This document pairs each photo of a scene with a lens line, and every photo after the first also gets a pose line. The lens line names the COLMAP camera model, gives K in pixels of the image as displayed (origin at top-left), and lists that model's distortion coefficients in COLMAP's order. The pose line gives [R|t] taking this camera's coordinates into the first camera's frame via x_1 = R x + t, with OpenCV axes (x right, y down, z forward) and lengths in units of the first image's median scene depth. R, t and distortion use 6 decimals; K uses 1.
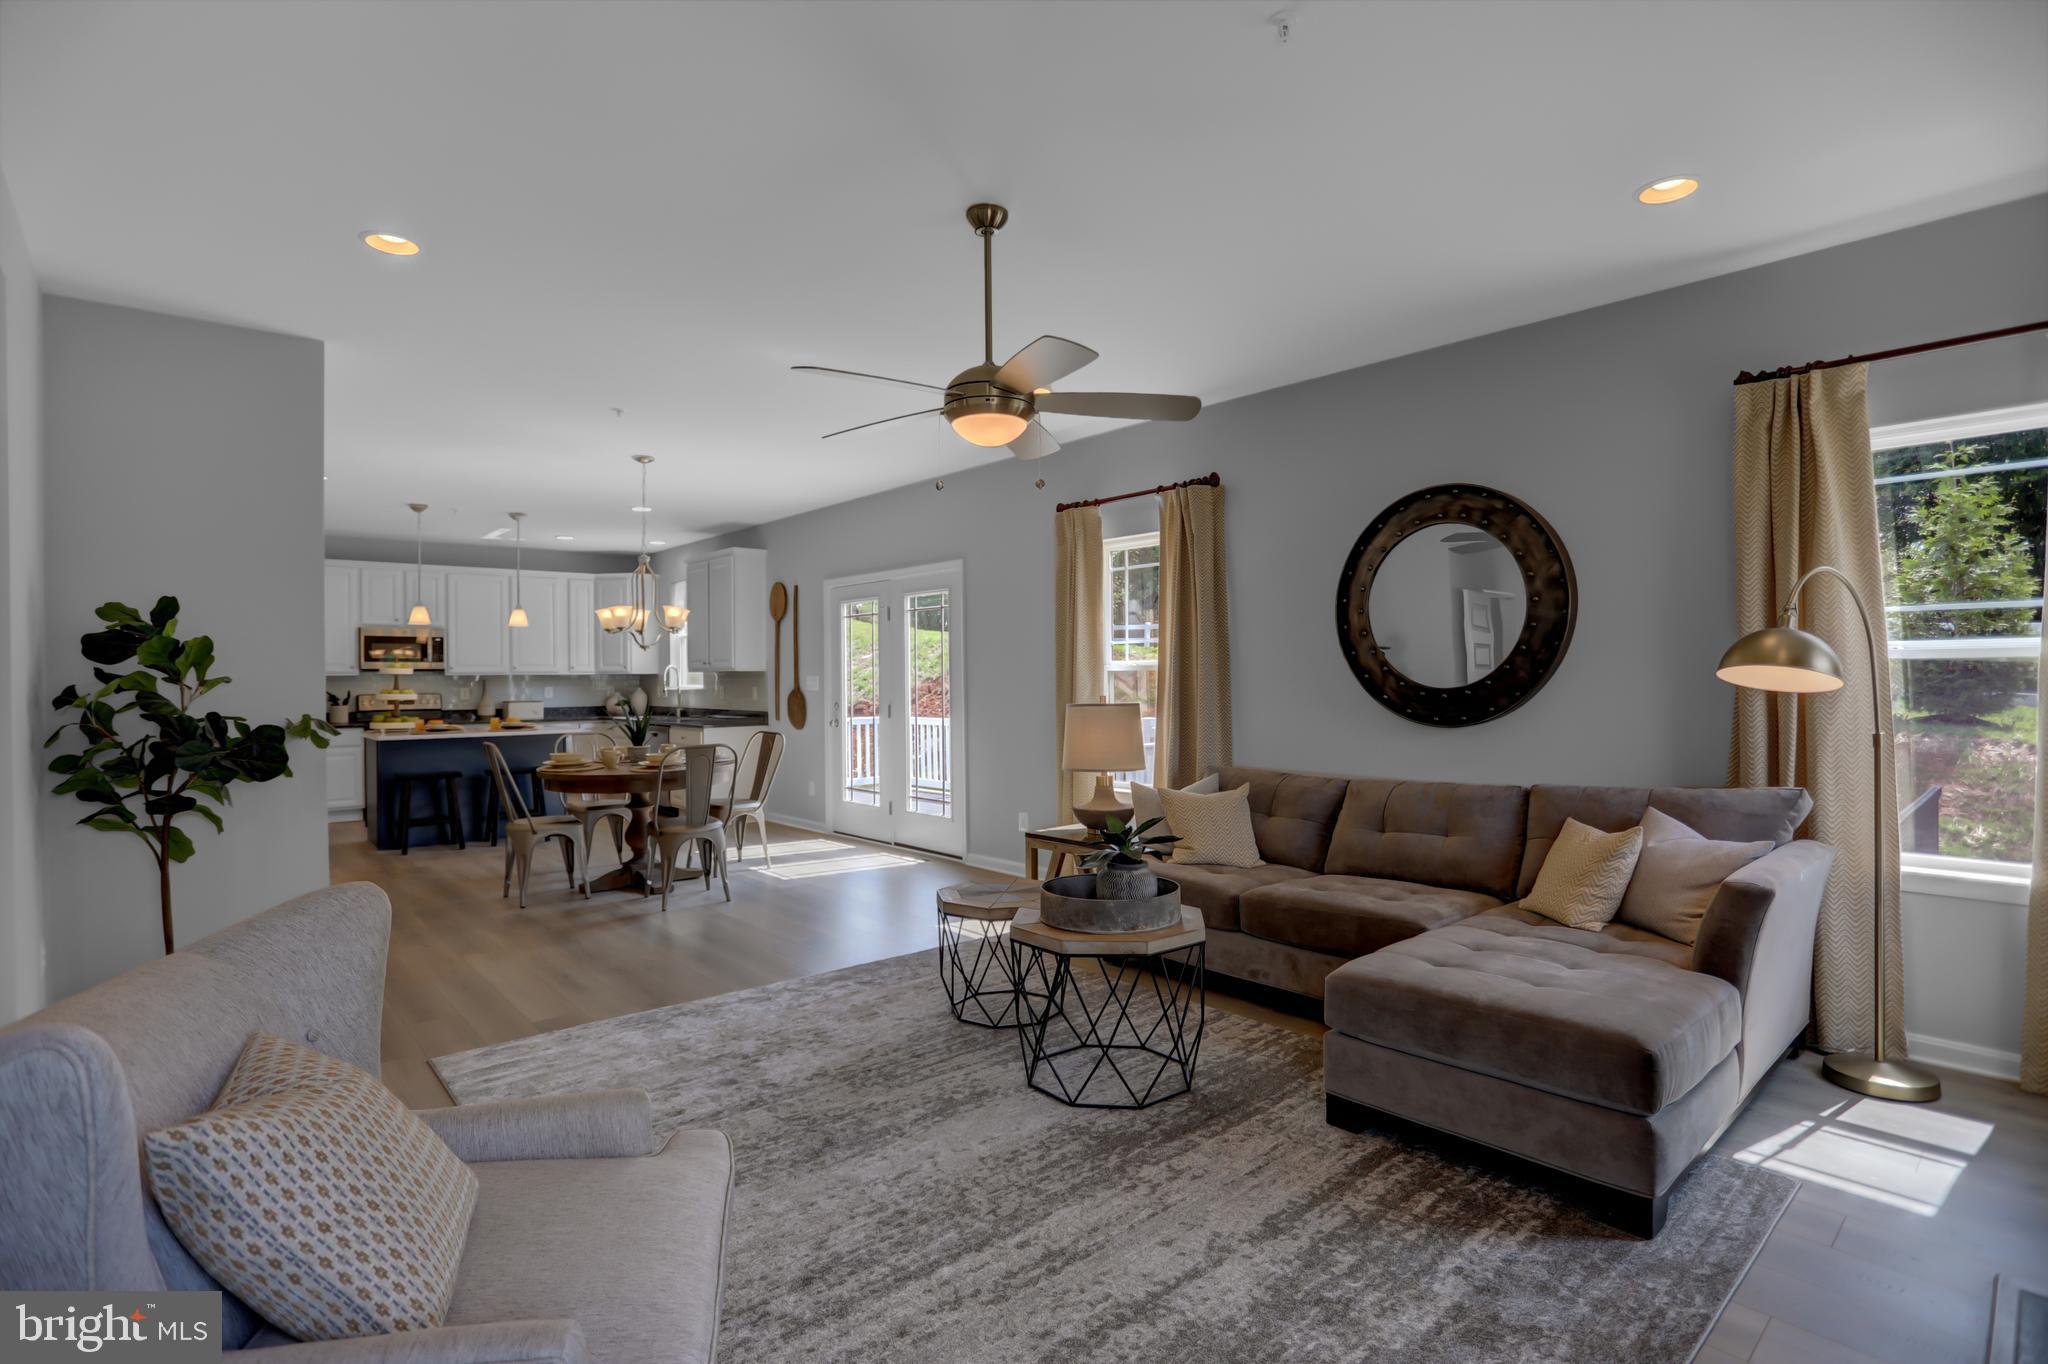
lens RADIAL K [[992.9, 0, 1024.0], [0, 992.9, 682.0], [0, 0, 1]] dist [-0.063832, 0.000089]
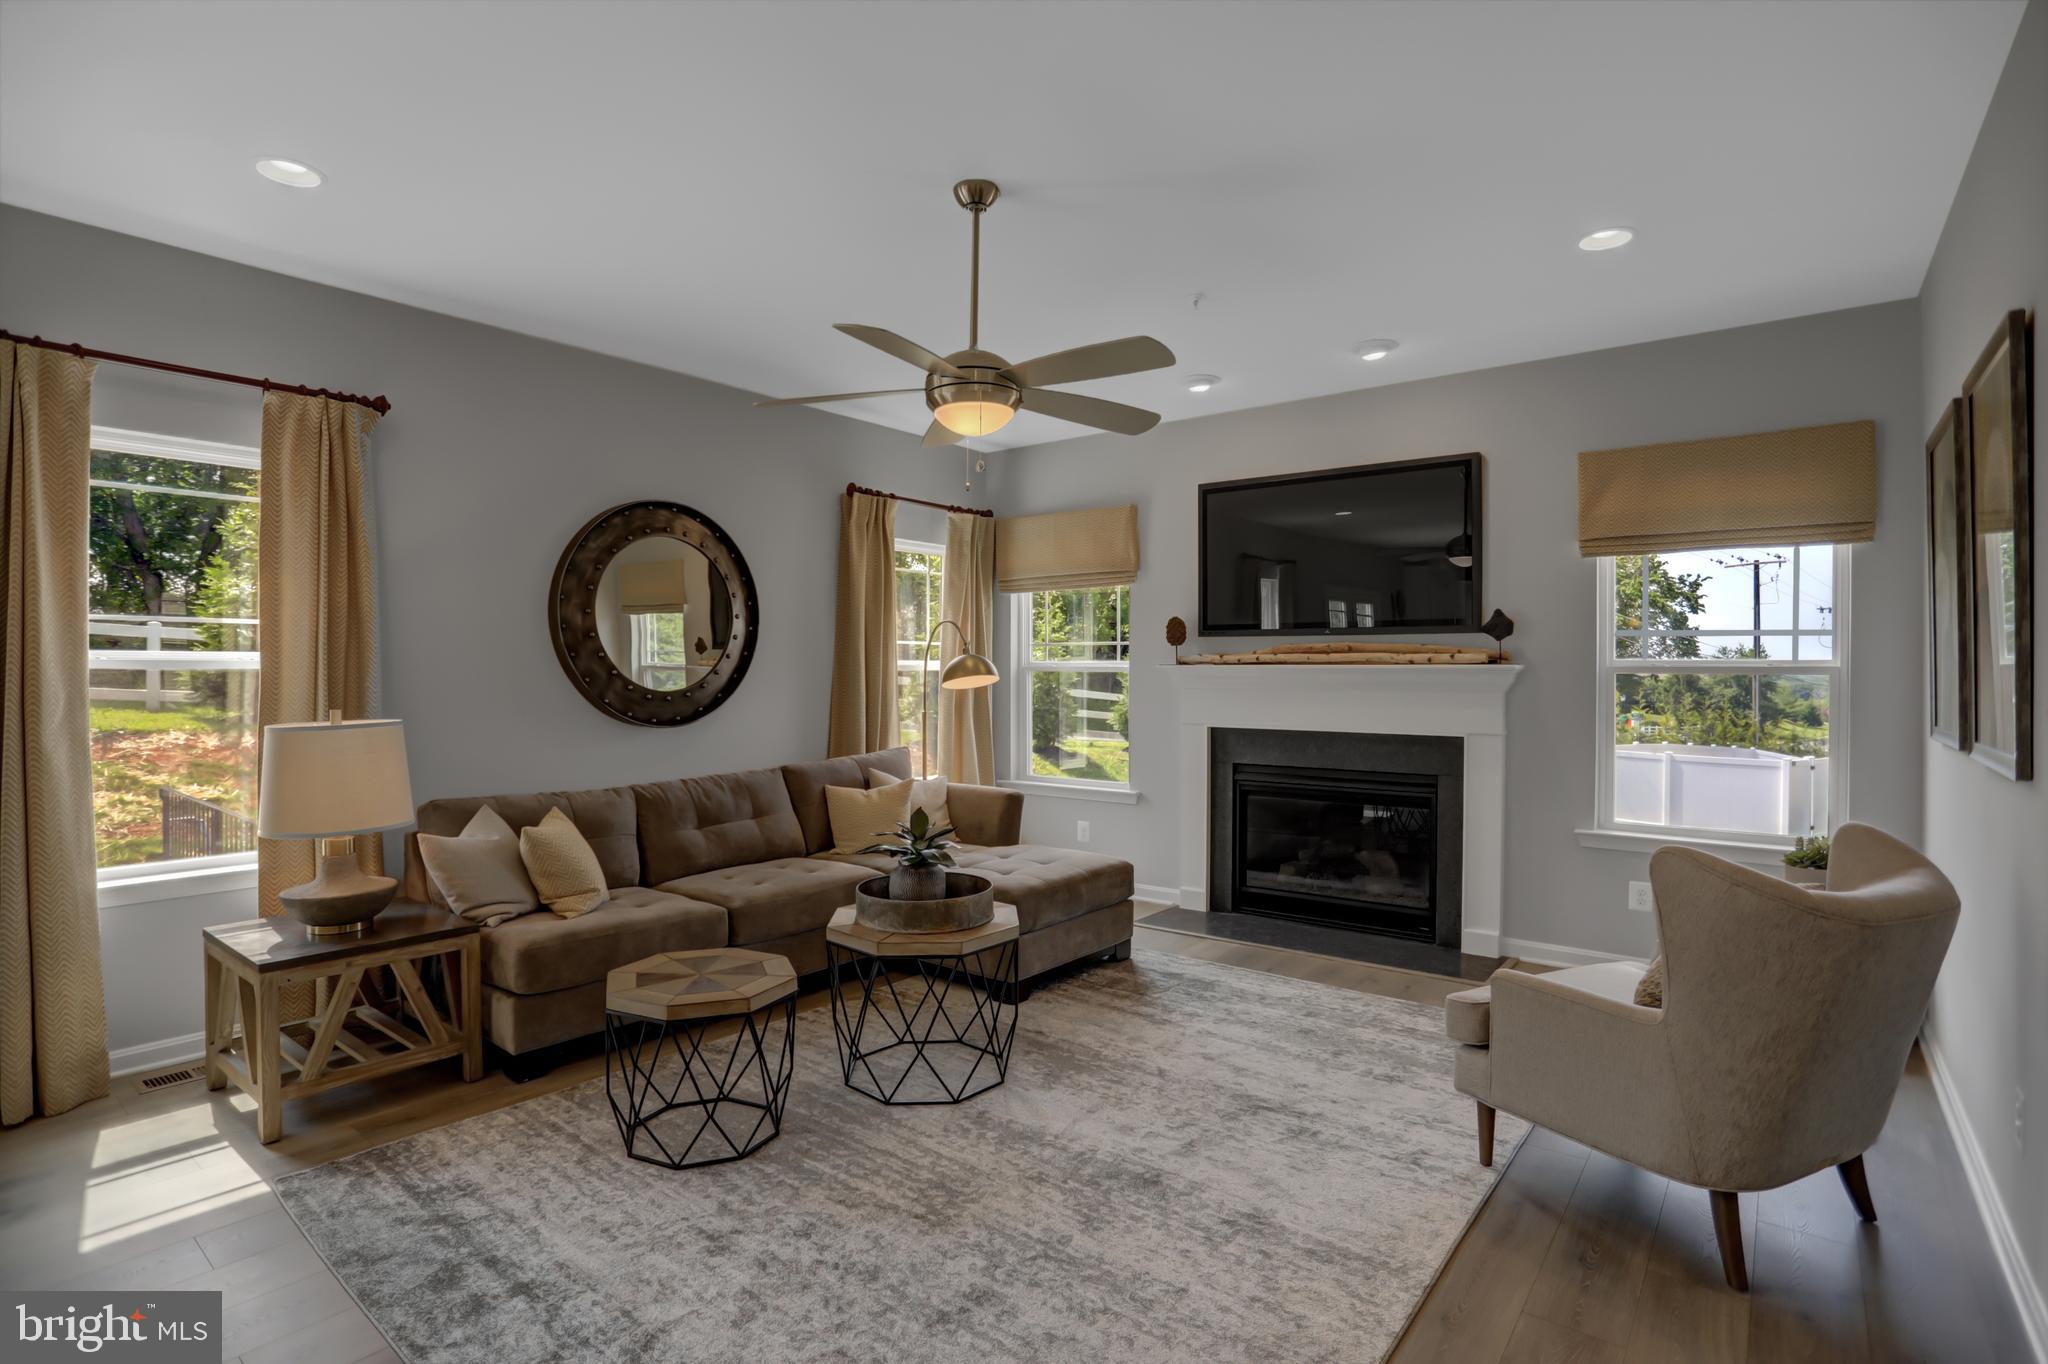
lens RADIAL K [[996.3, 0, 1024.0], [0, 996.3, 682.0], [0, 0, 1]] dist [-0.079369, 0.038612]
pose [[-0.170187, 0.001692, 0.985410, -0.923251], [0.010347, 0.999946, 0.000070, 0.000470], [-0.985357, 0.010208, -0.170196, 1.062207]]
